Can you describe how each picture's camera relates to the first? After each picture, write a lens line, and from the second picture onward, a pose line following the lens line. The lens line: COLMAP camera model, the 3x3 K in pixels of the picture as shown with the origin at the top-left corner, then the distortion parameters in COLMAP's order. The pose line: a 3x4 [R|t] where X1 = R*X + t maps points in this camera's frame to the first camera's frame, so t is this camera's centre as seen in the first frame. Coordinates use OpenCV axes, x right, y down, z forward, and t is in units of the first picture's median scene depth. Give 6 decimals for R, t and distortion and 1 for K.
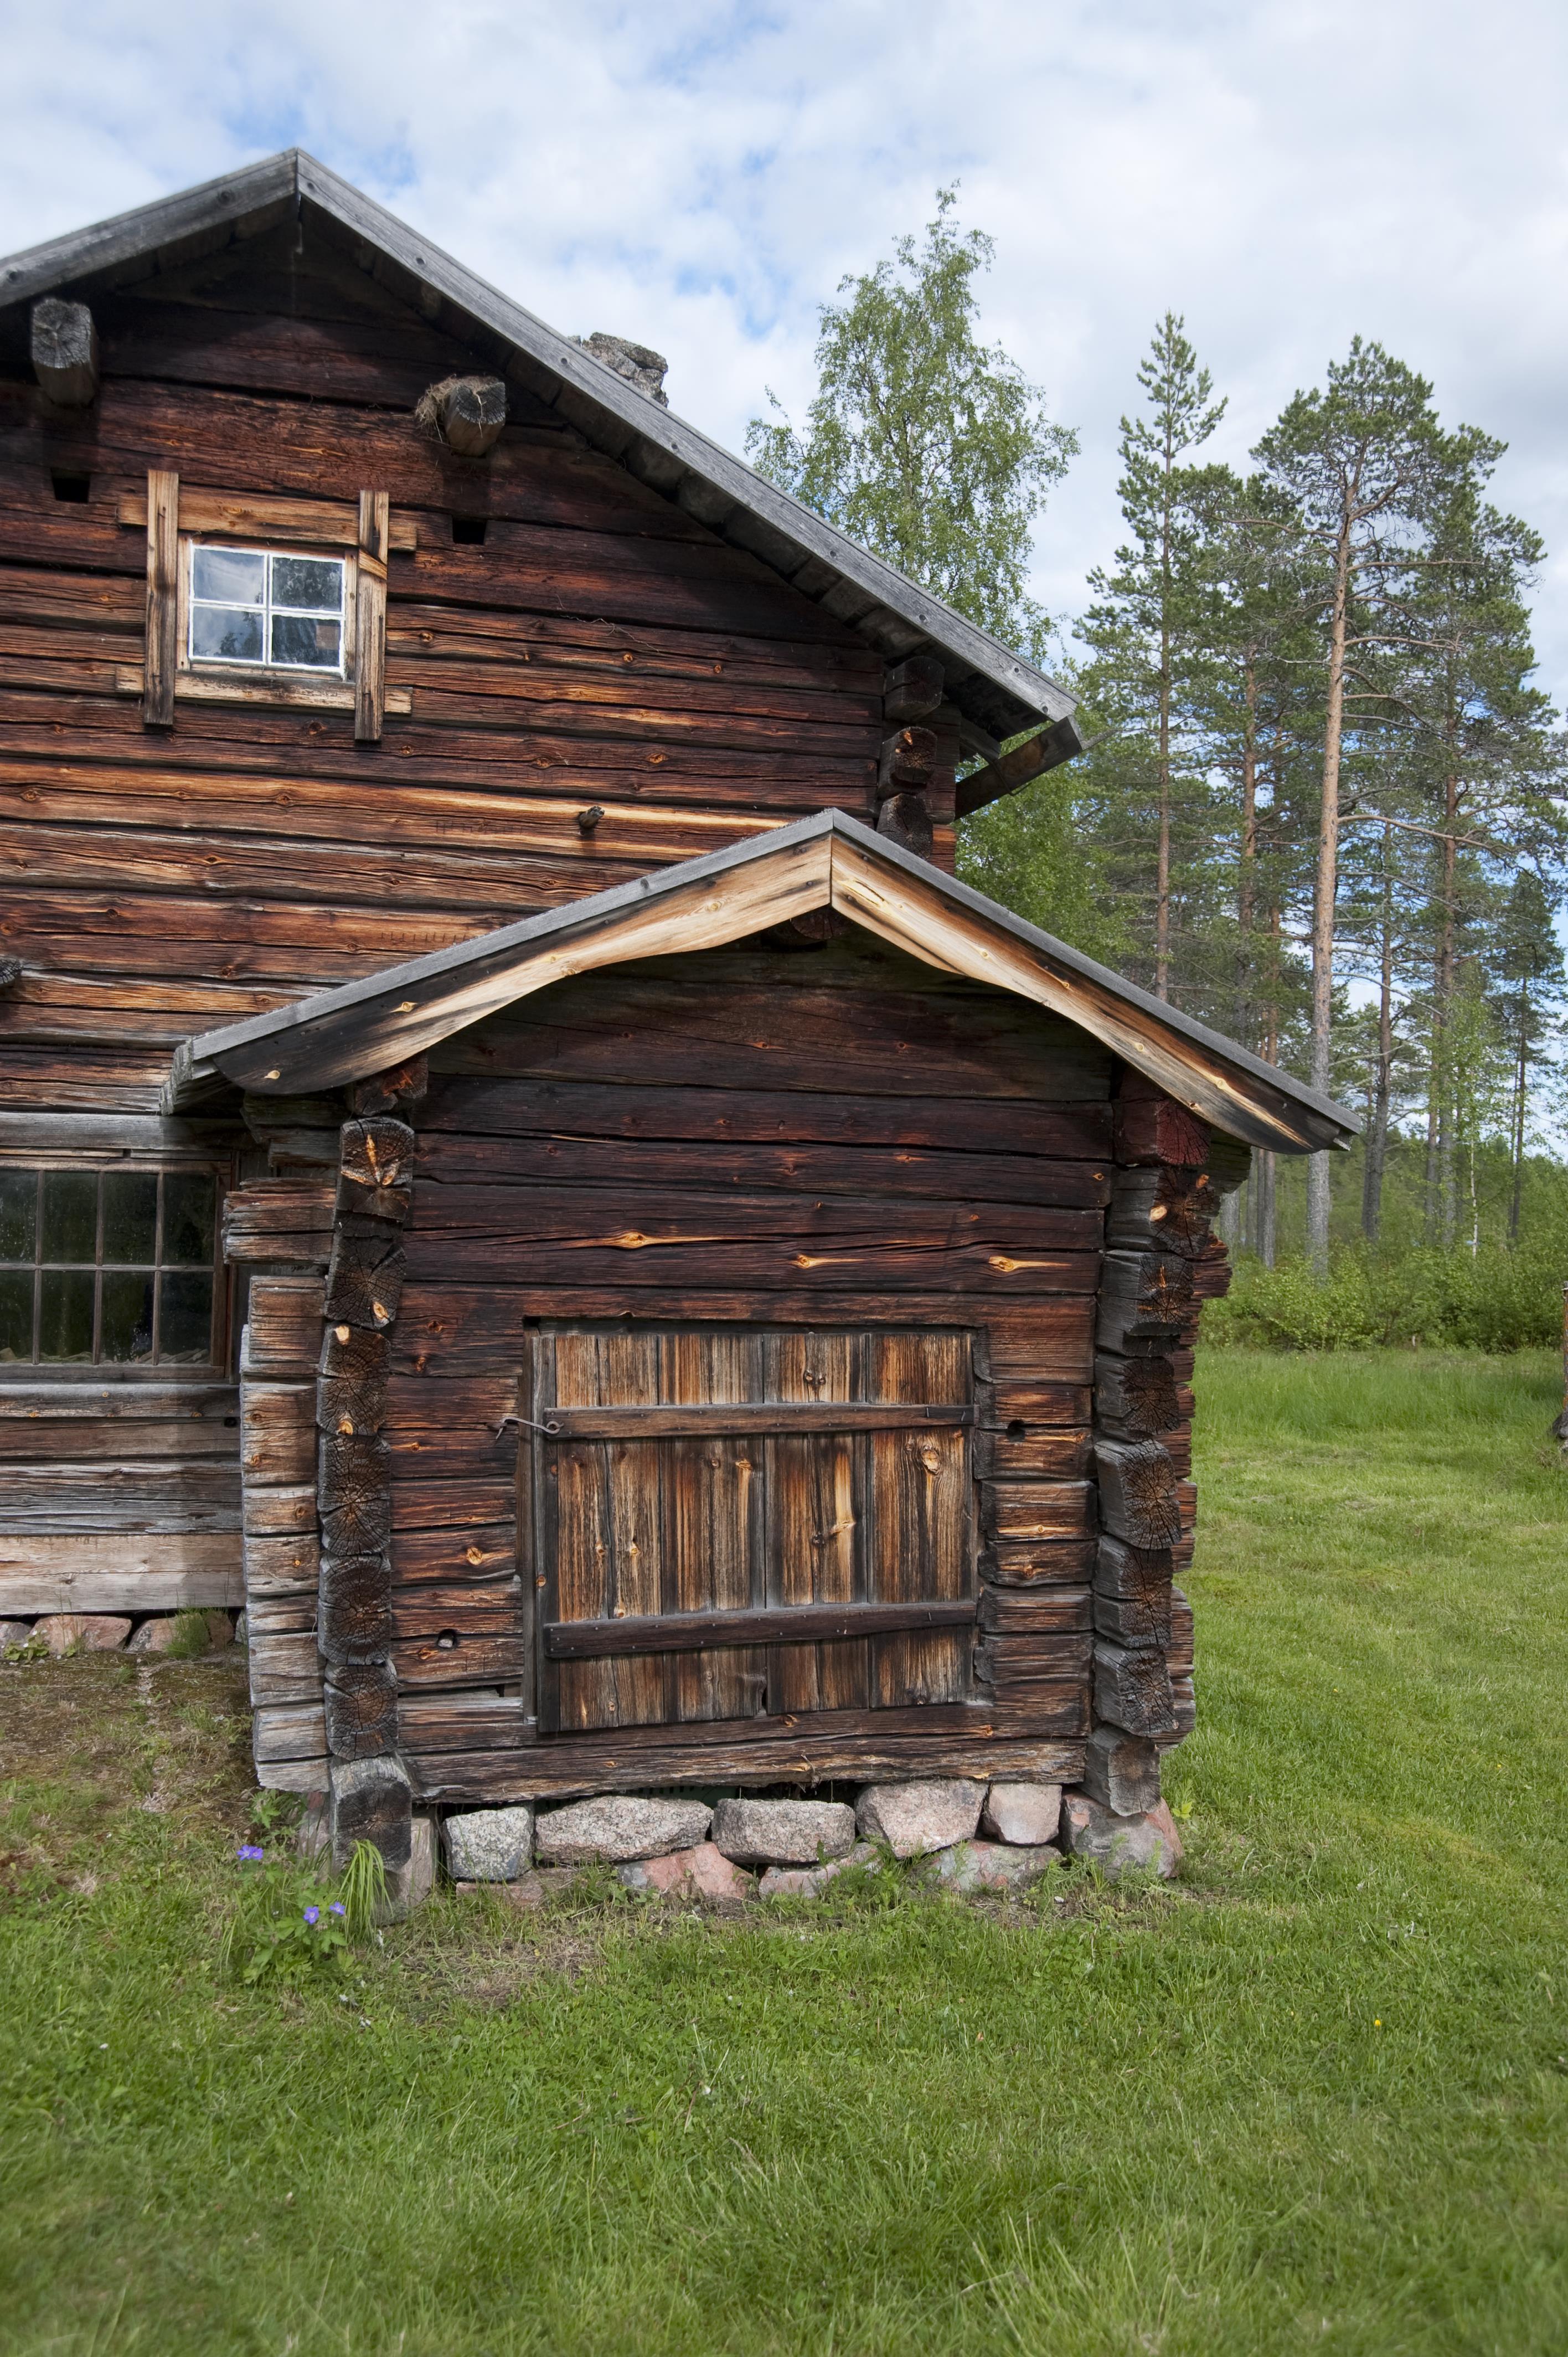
lens RADIAL K [[2200.5, 0, 784.0], [0, 2200.5, 1178.5], [0, 0, 1]] dist [-0.038157, 0.245805]
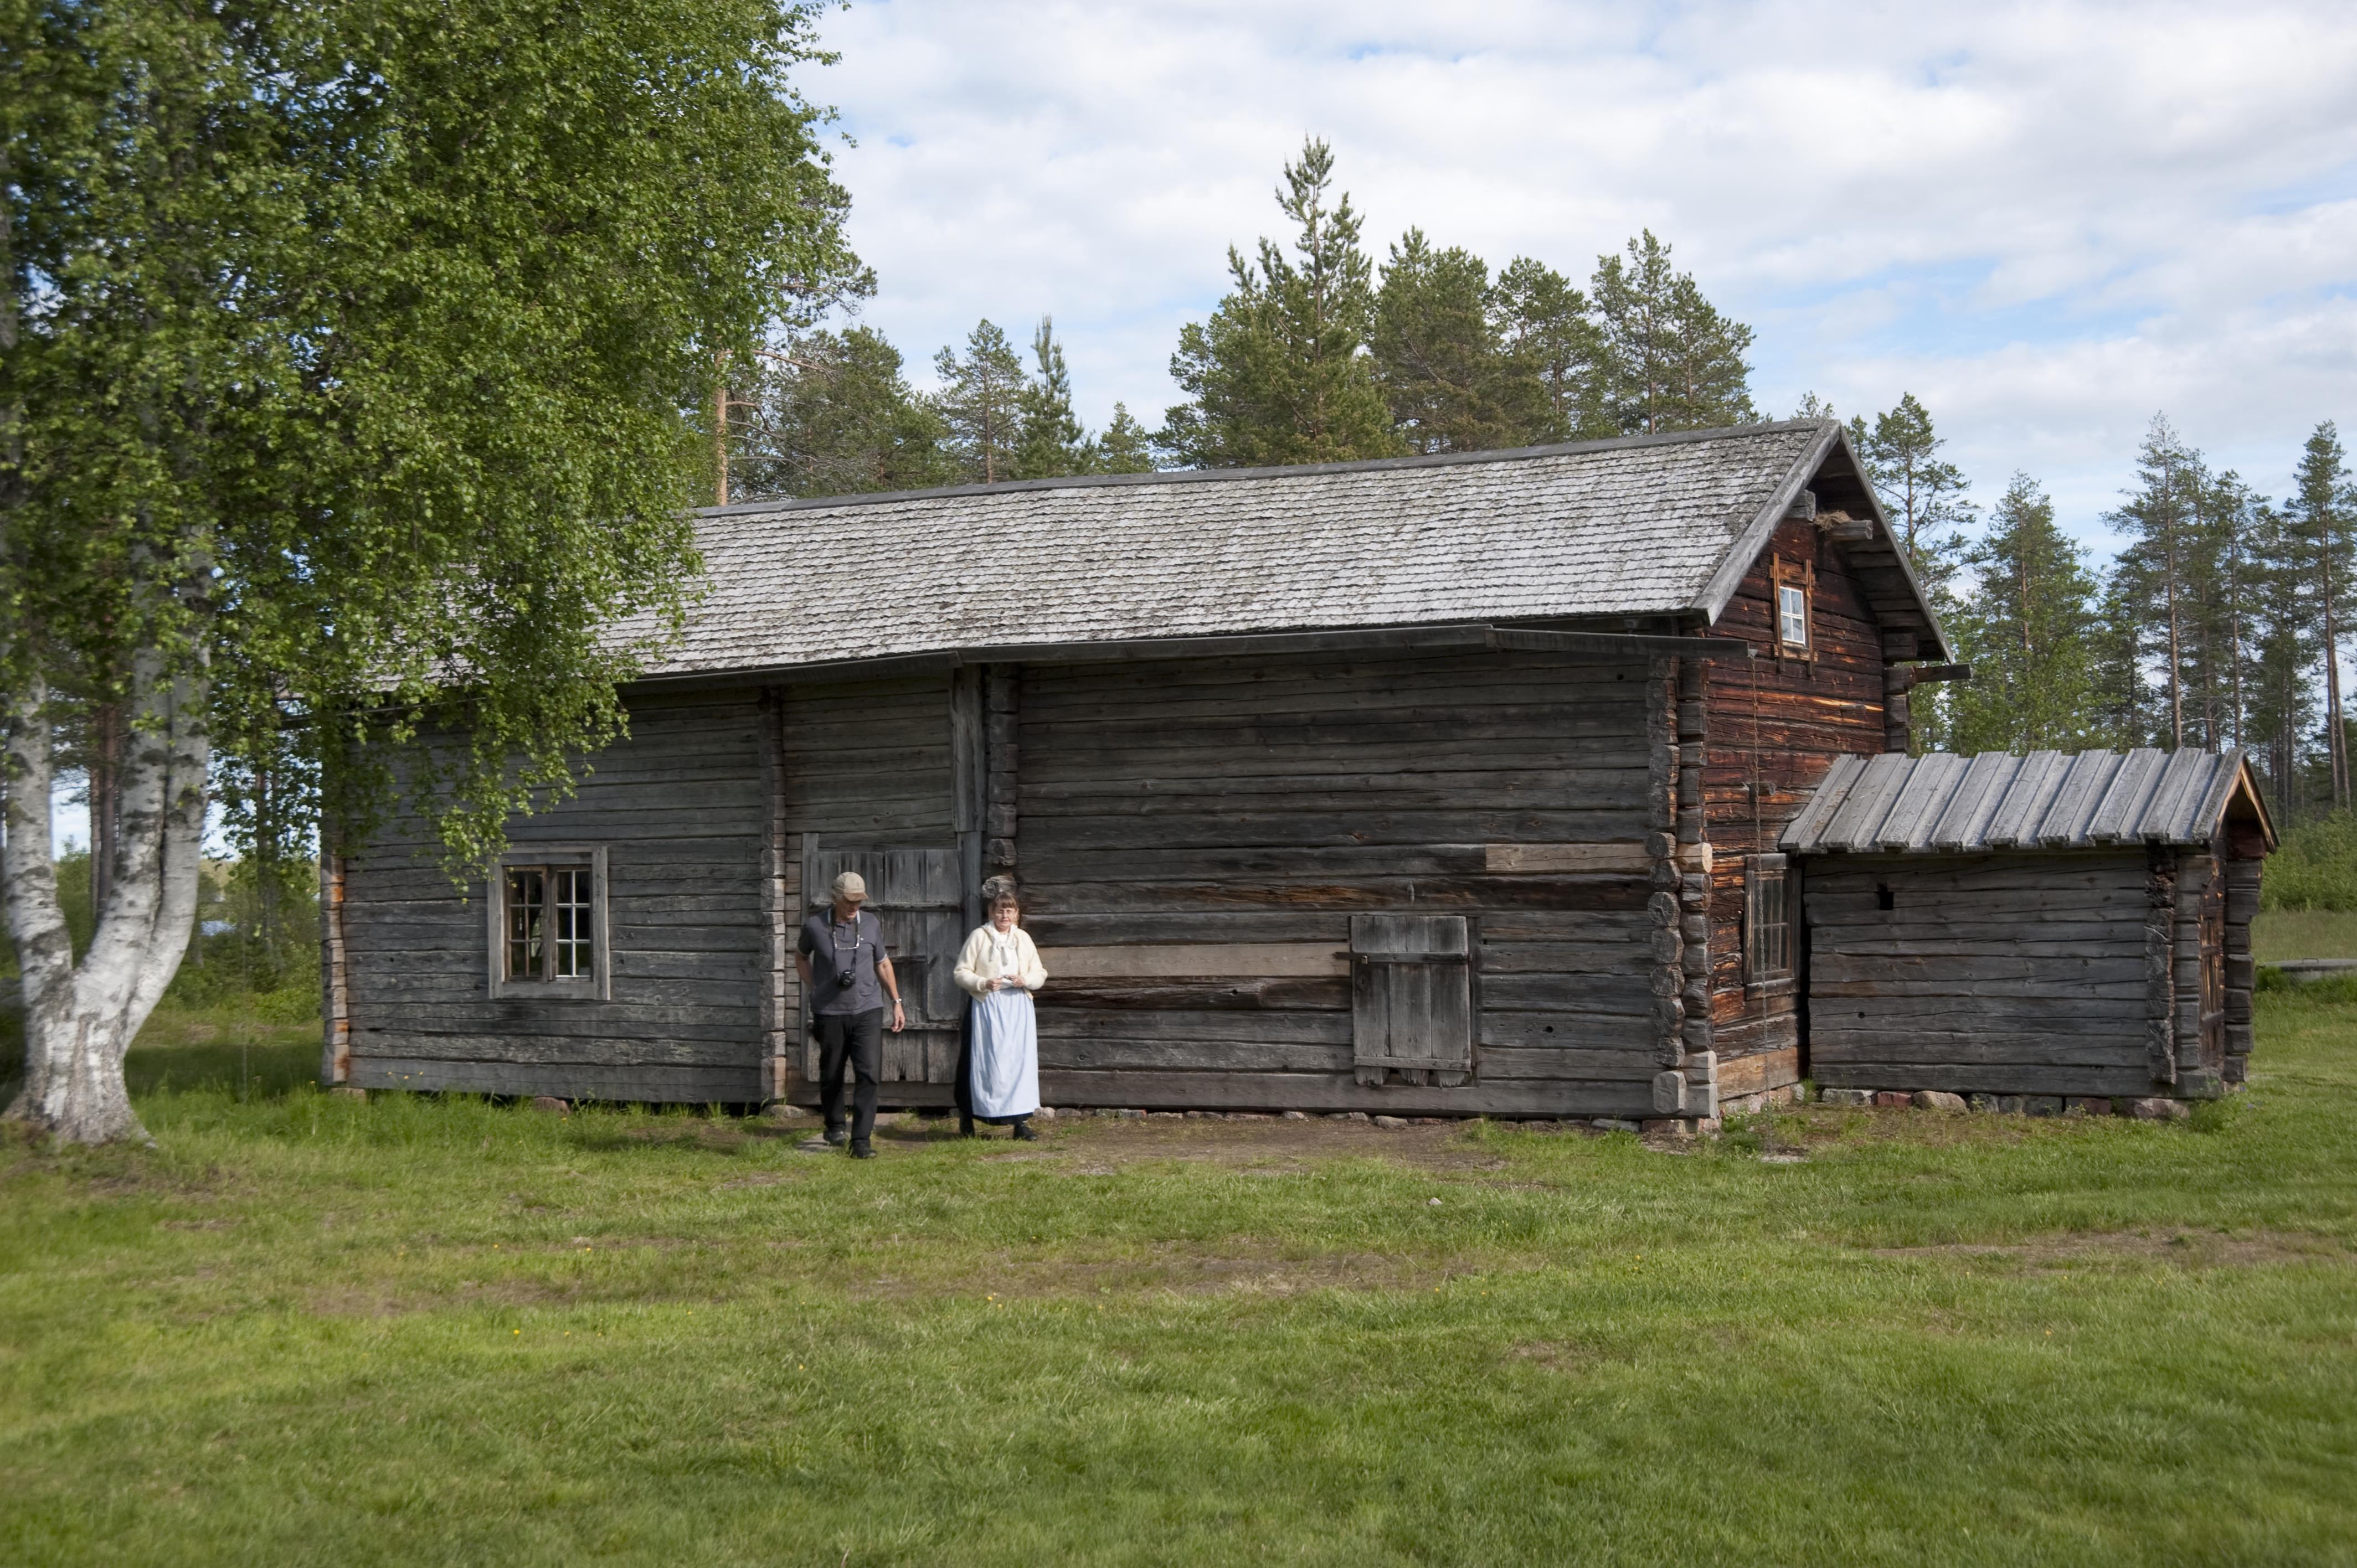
lens RADIAL K [[2809.8, 0, 1172.5], [0, 2809.8, 807.9], [0, 0, 1]] dist [0.143562, 0.060589]
pose [[0.709411, -0.027995, 0.704239, -2.805359], [0.035518, 0.999361, 0.003947, -0.110748], [-0.703899, 0.022213, 0.709952, -0.570612]]
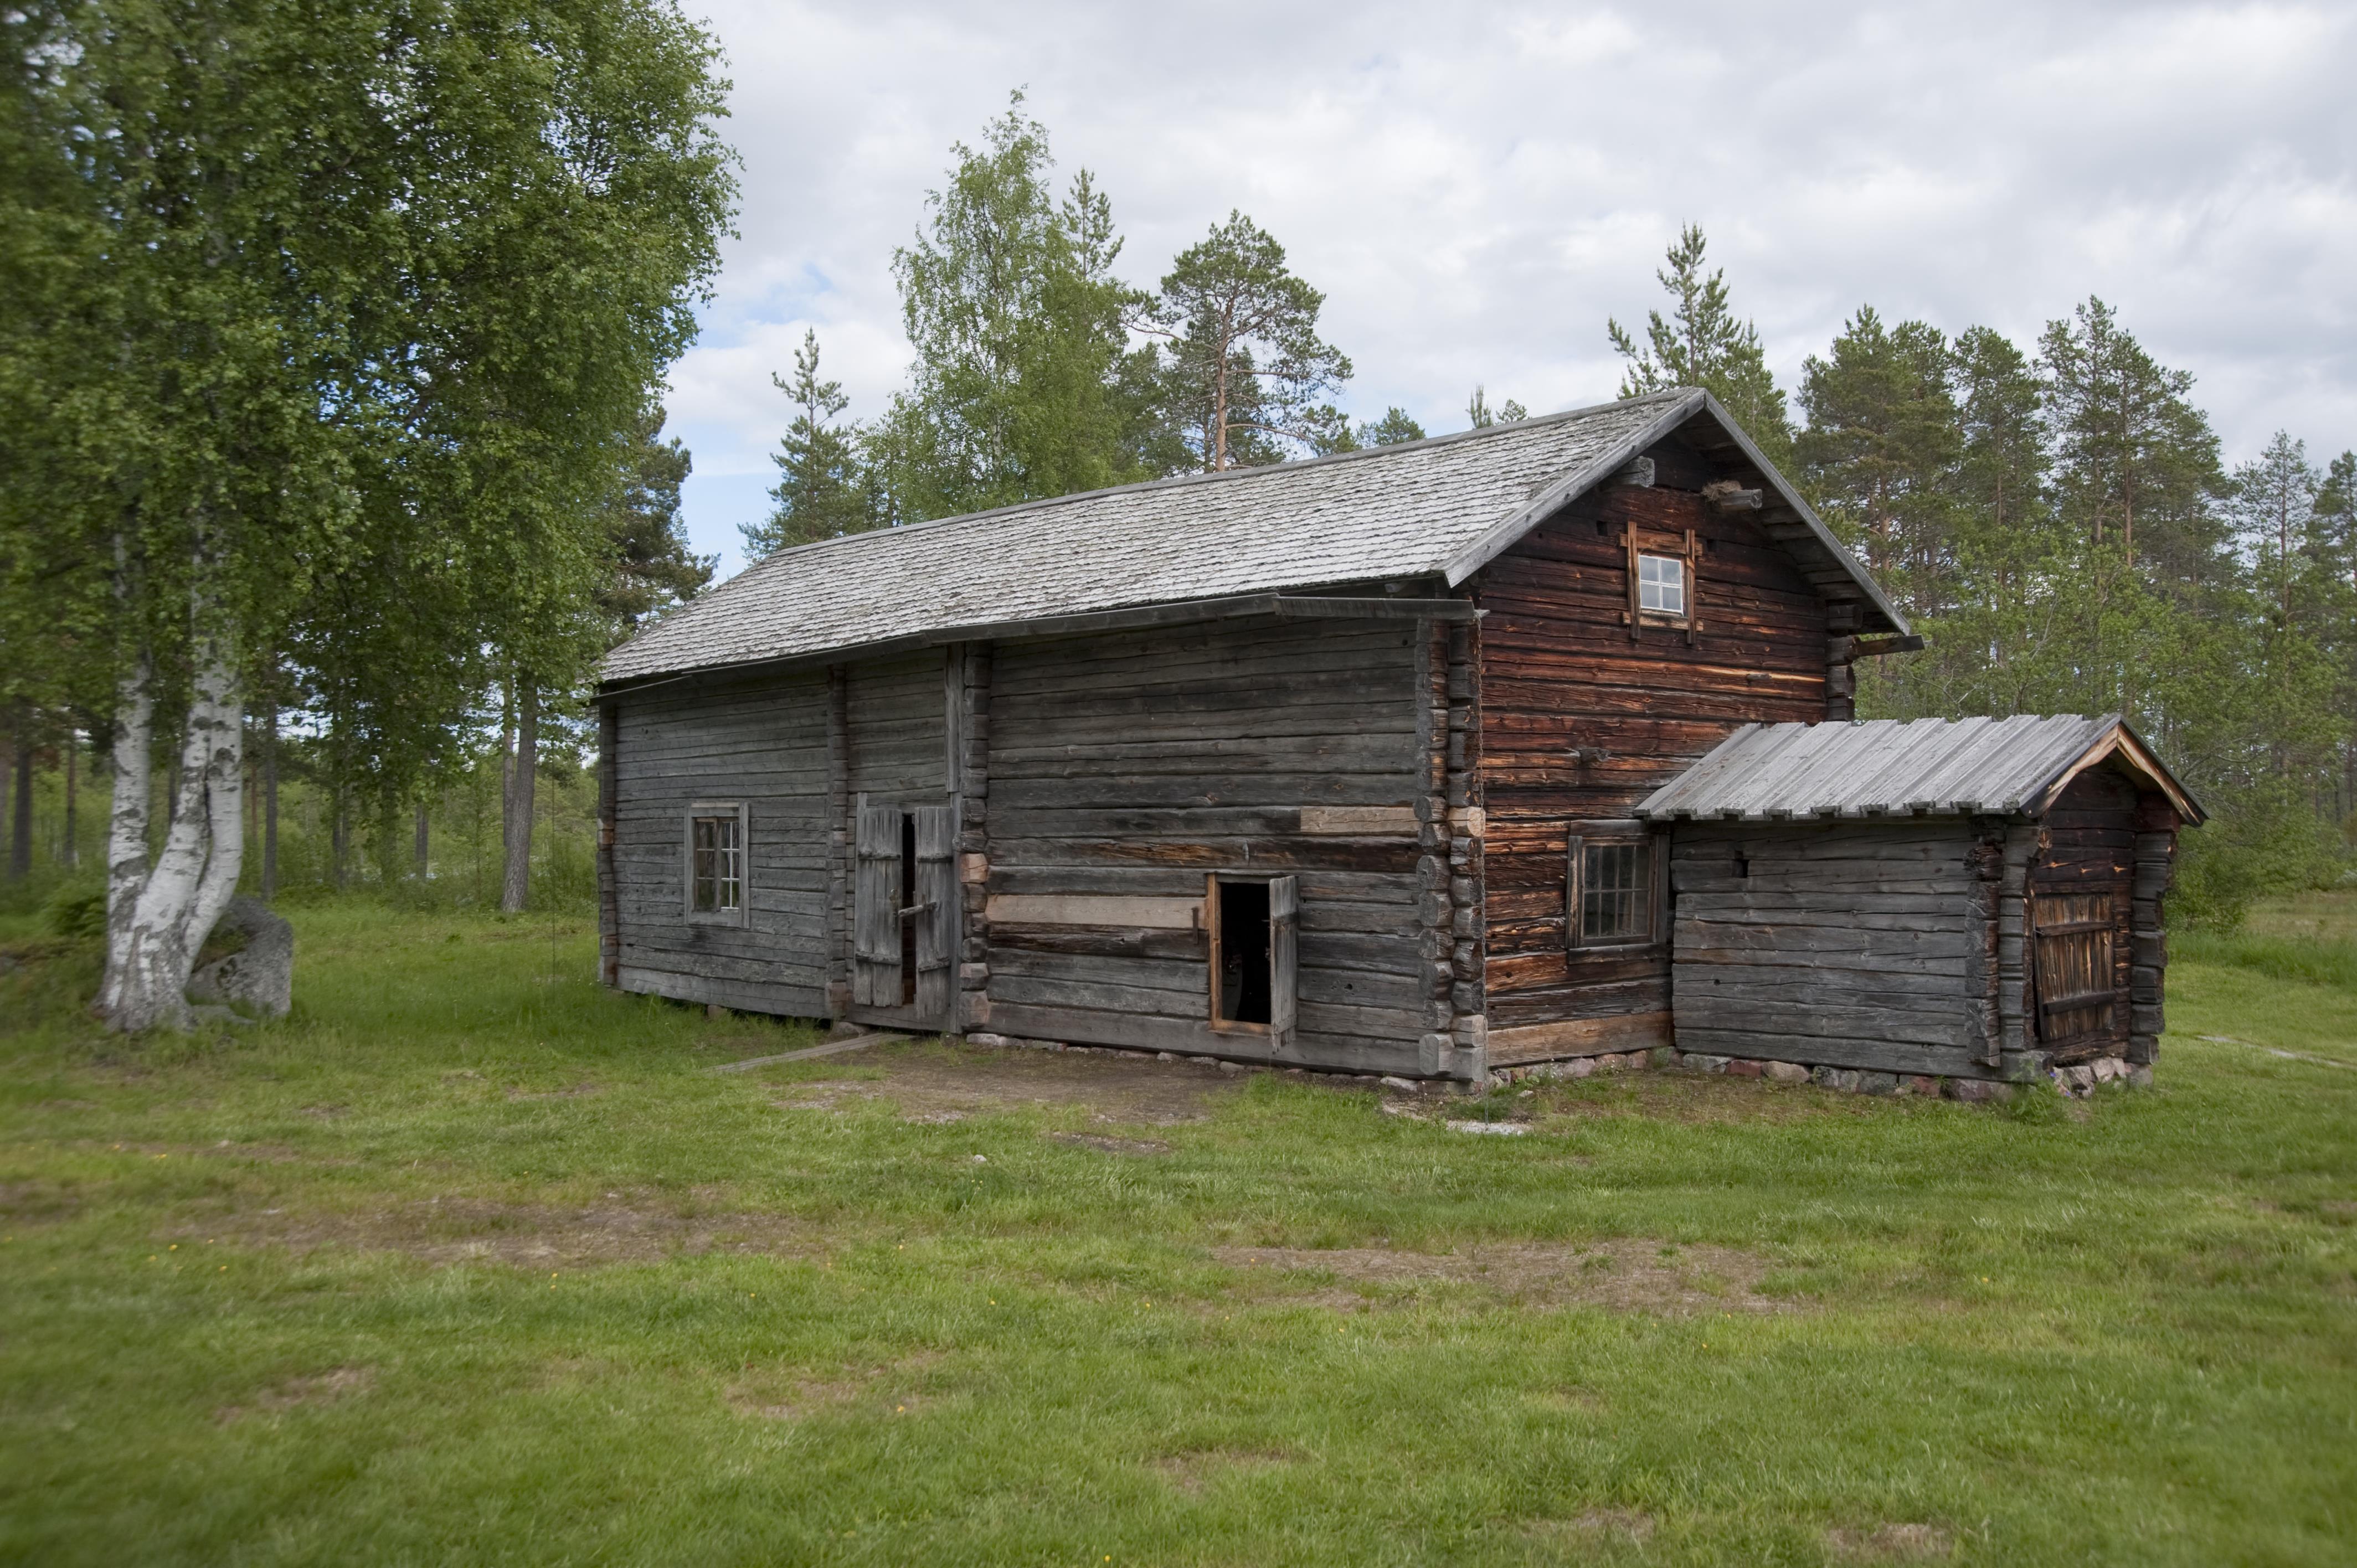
lens RADIAL K [[2044.8, 0, 1178.5], [0, 2044.8, 784.0], [0, 0, 1]] dist [-0.040835, 0.176546]
pose [[0.900445, -0.020660, 0.434479, -1.653775], [0.026591, 0.999618, -0.007578, -0.063550], [-0.434156, 0.018377, 0.900650, -0.646651]]
